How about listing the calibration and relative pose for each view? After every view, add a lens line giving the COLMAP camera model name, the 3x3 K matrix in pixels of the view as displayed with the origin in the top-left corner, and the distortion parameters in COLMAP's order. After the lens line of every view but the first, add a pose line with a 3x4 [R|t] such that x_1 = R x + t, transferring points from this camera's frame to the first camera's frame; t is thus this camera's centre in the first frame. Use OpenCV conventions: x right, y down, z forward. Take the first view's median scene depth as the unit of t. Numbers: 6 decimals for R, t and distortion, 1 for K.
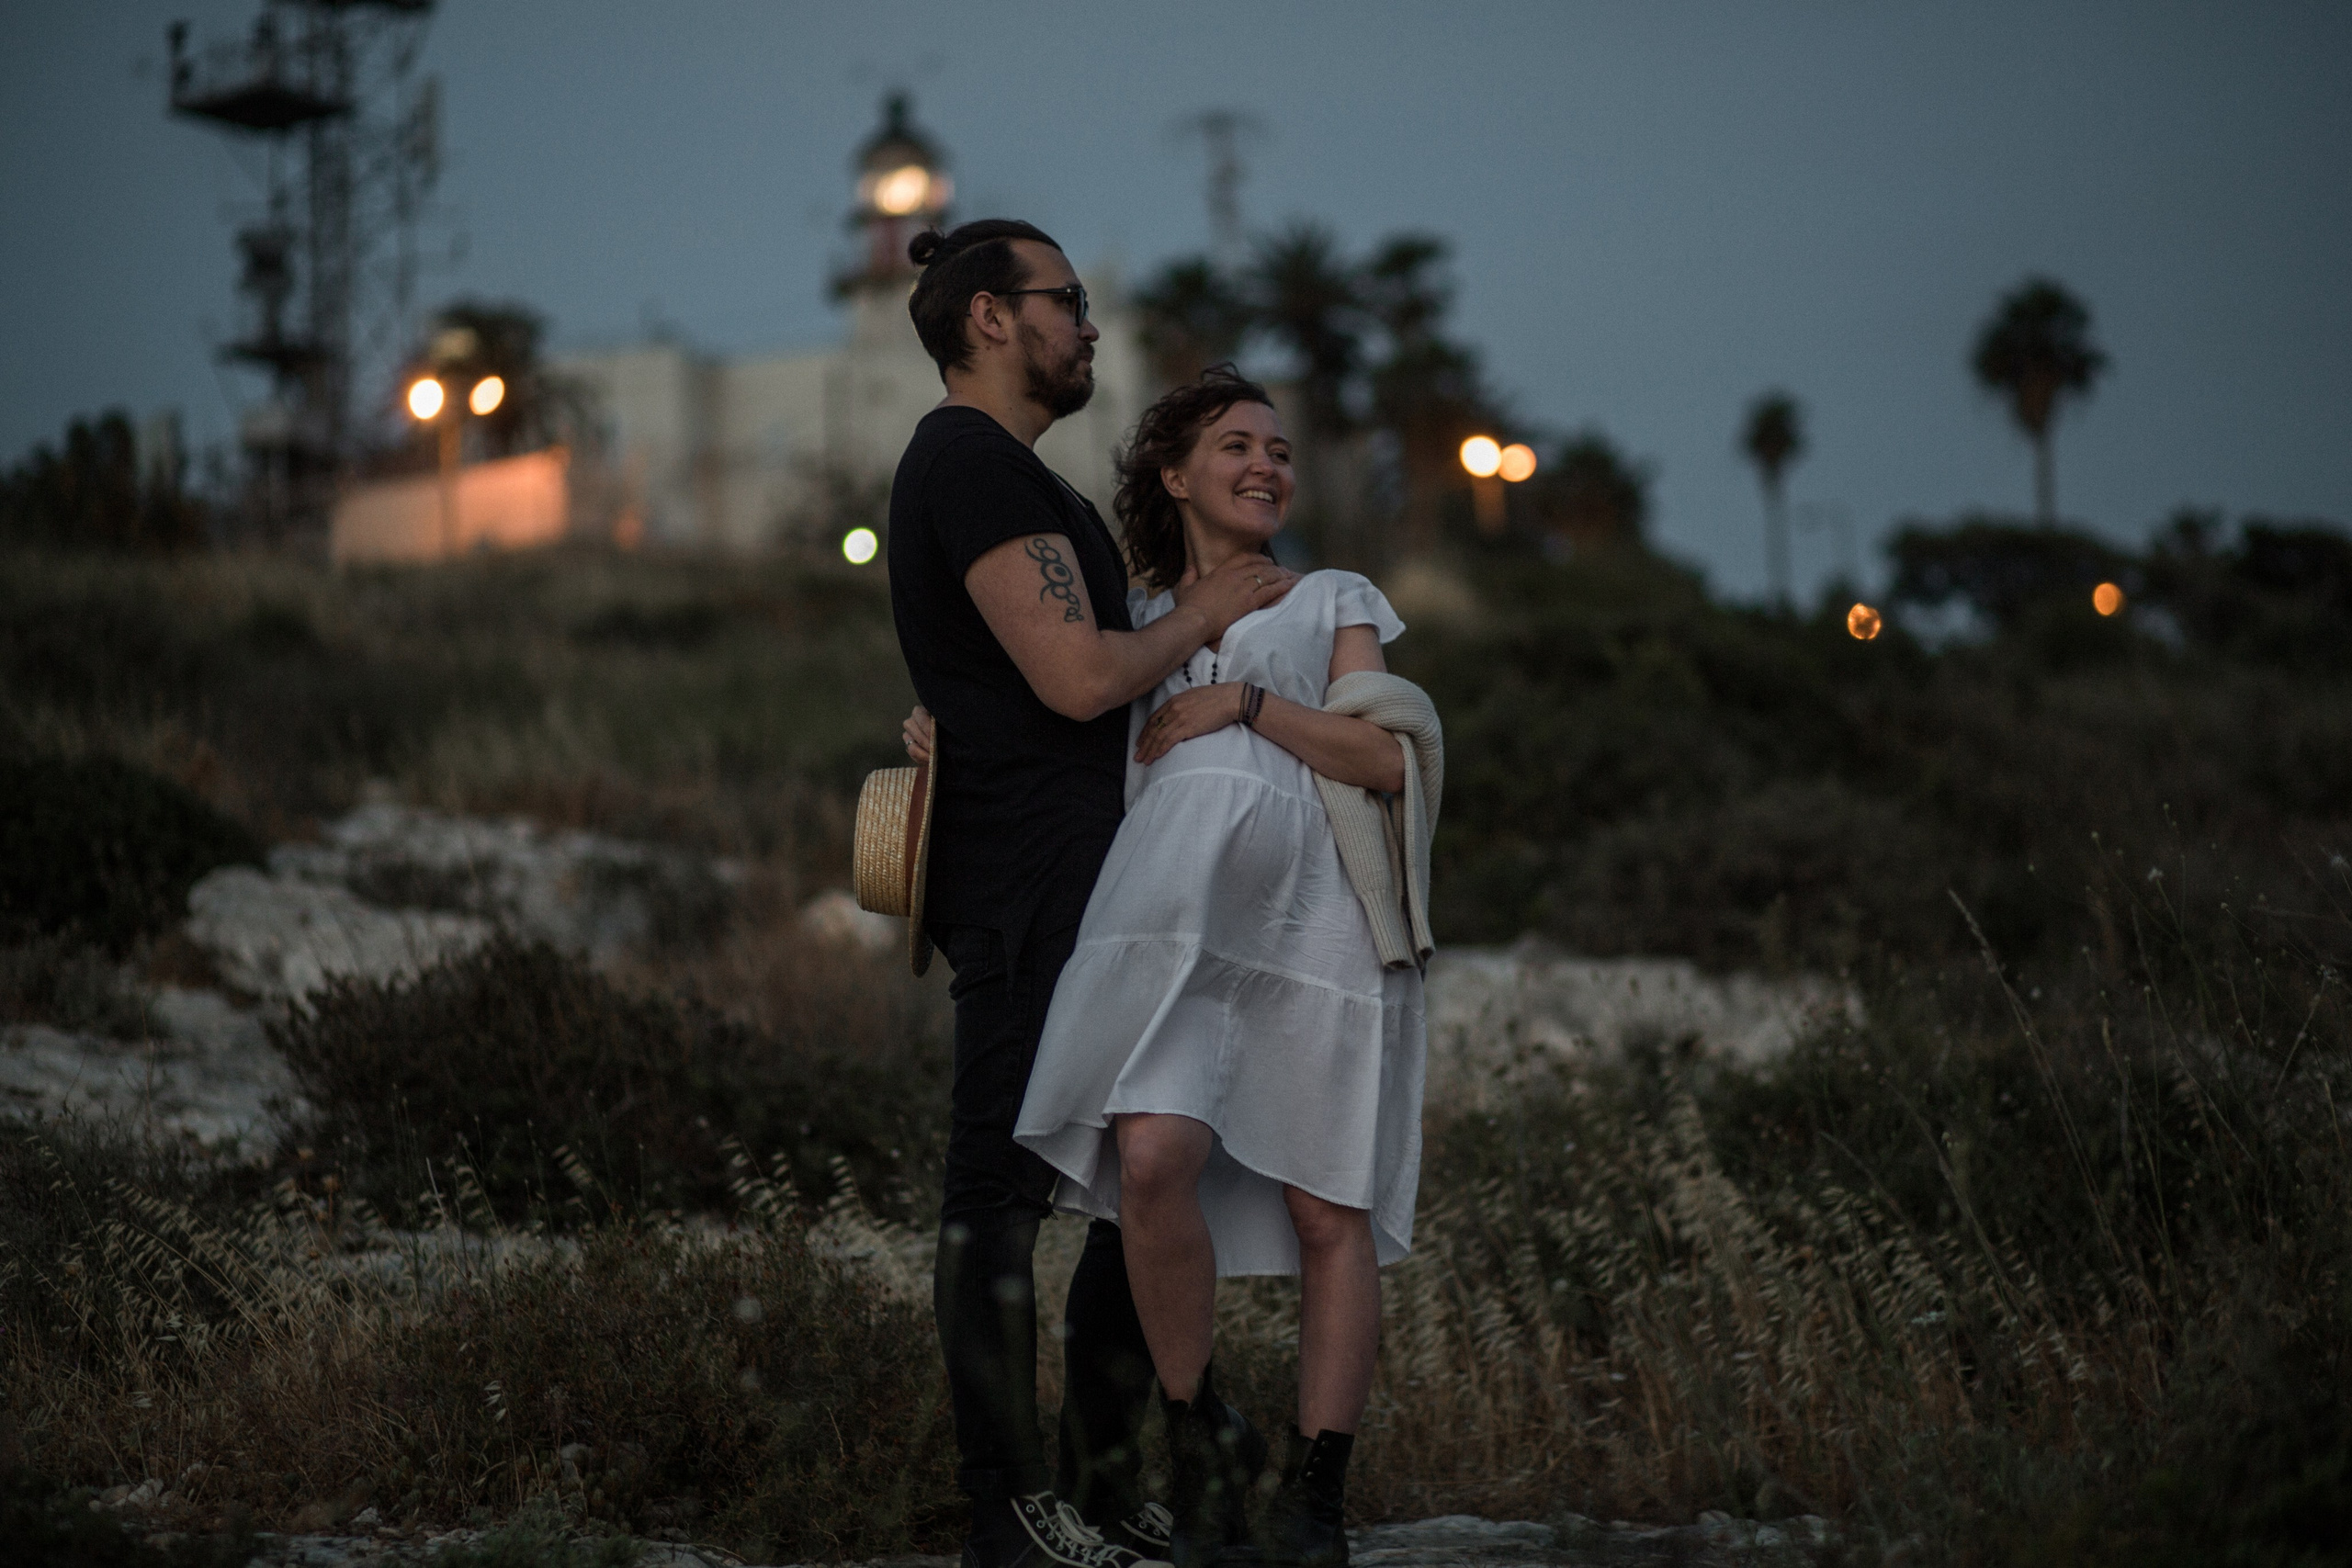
lens RADIAL K [[5826.2, 0, 1175.5], [0, 5826.2, 783.7], [0, 0, 1]] dist [0.170542, 0.000000]
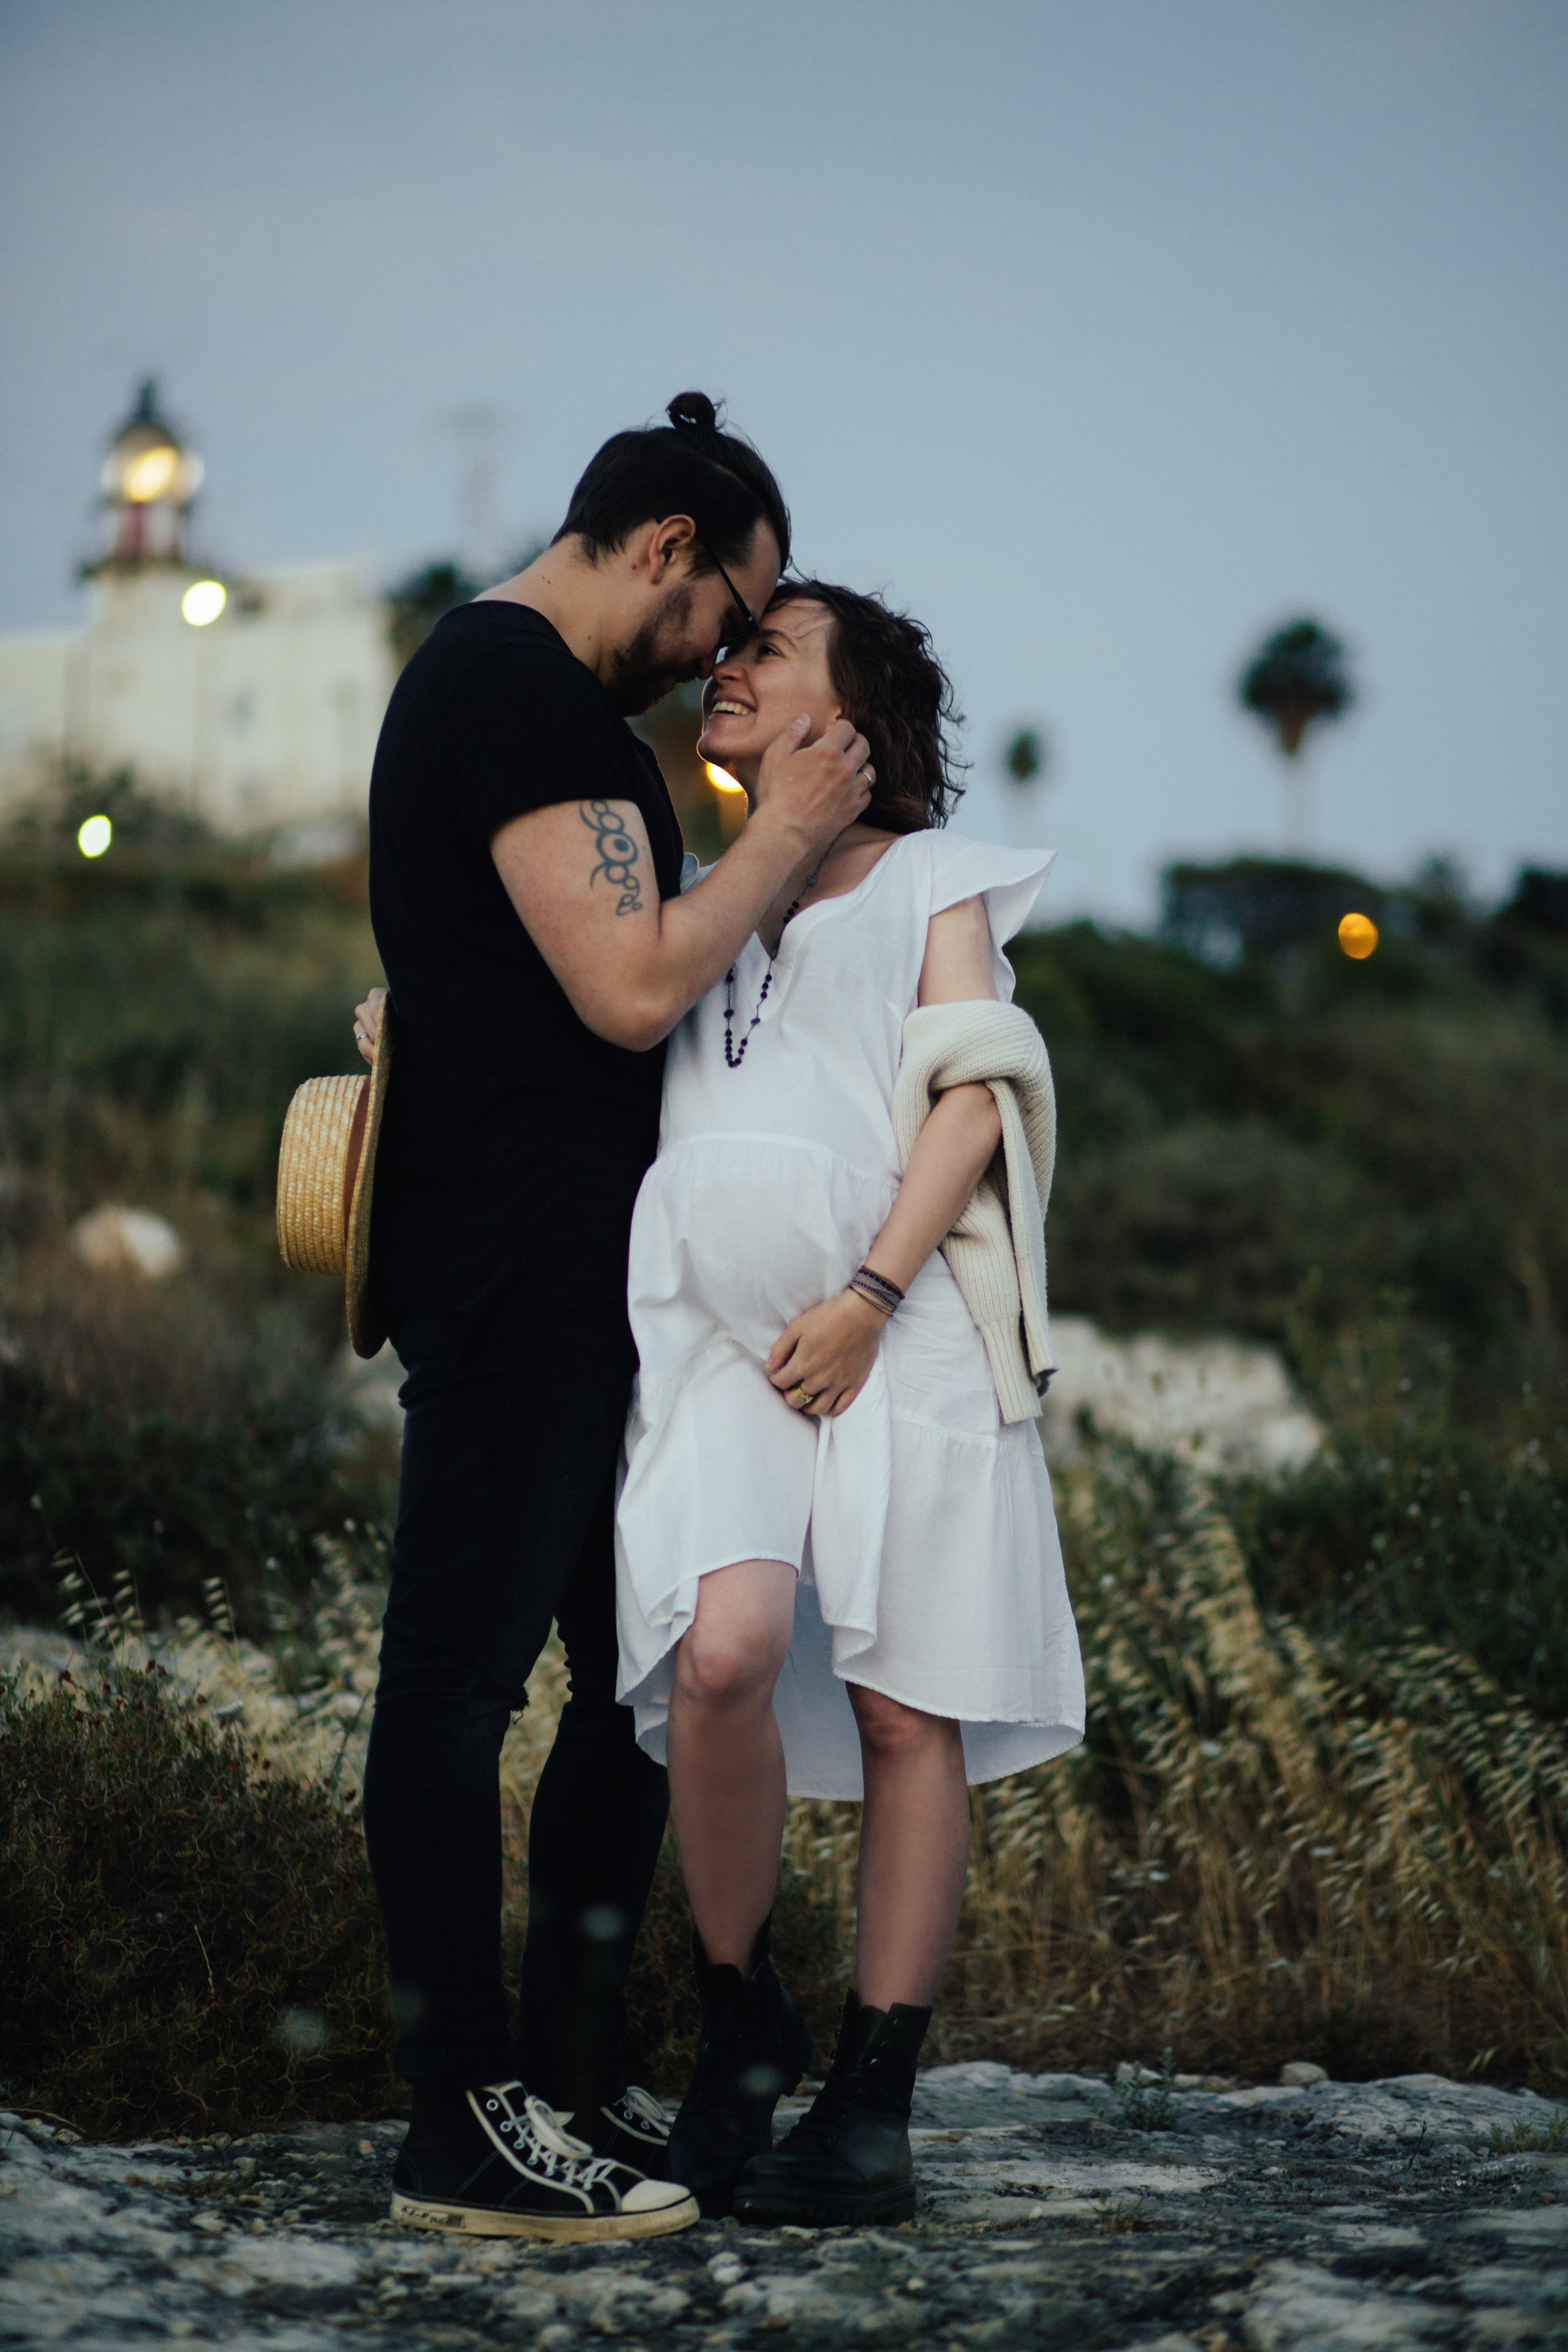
lens RADIAL K [[5826.7, 0, 866.0], [0, 5826.7, 1021.7], [0, 0, 1]] dist [0.170542, 0.000000]
pose [[0.996369, 0.032374, 0.078745, -0.031899], [-0.031412, 0.999416, -0.013424, -0.004153], [-0.079134, 0.010902, 0.996804, 0.195348]]
